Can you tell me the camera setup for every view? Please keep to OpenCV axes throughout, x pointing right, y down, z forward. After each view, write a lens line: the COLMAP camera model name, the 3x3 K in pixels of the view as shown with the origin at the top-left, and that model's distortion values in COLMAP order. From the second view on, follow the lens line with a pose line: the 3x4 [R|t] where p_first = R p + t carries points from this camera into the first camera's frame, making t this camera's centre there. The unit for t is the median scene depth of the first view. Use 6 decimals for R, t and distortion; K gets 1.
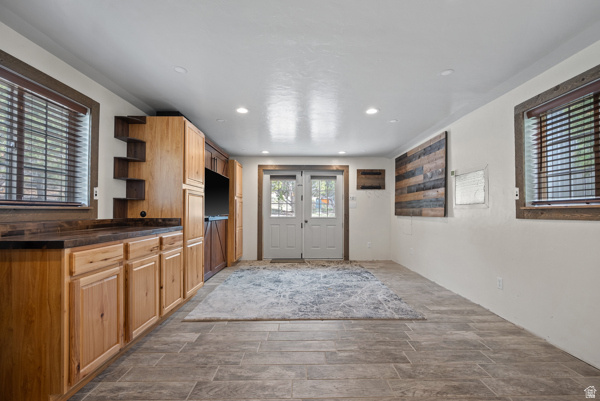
lens RADIAL K [[255.5, 0, 299.1], [0, 255.5, 213.2], [0, 0, 1]] dist [0.000552, 0.000115]
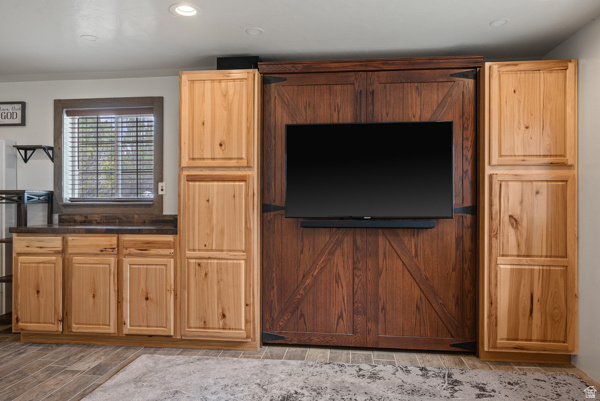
lens RADIAL K [[407.7, 0, 298.4], [0, 407.7, 198.1], [0, 0, 1]] dist [0.003297, -0.003365]
pose [[-0.120745, -0.003738, -0.992677, 0.625354], [-0.004035, 0.999986, -0.003275, -0.031483], [0.992675, 0.003610, -0.120758, 1.498854]]
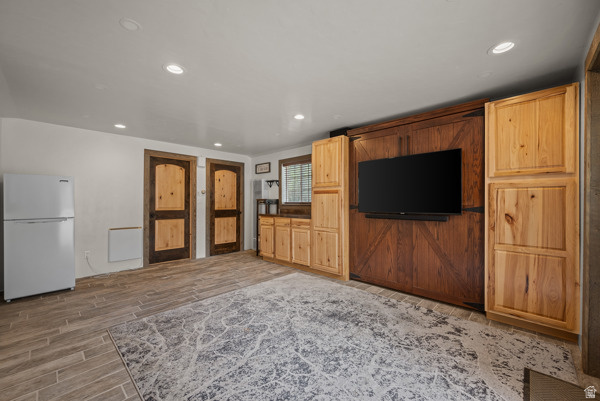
lens RADIAL K [[239.5, 0, 300.6], [0, 239.5, 201.9], [0, 0, 1]] dist [0.001160, 0.000084]
pose [[-0.694876, -0.002556, -0.719125, 0.599245], [-0.001774, 0.999997, -0.001841, -0.031407], [0.719127, -0.000004, -0.694879, 1.968599]]
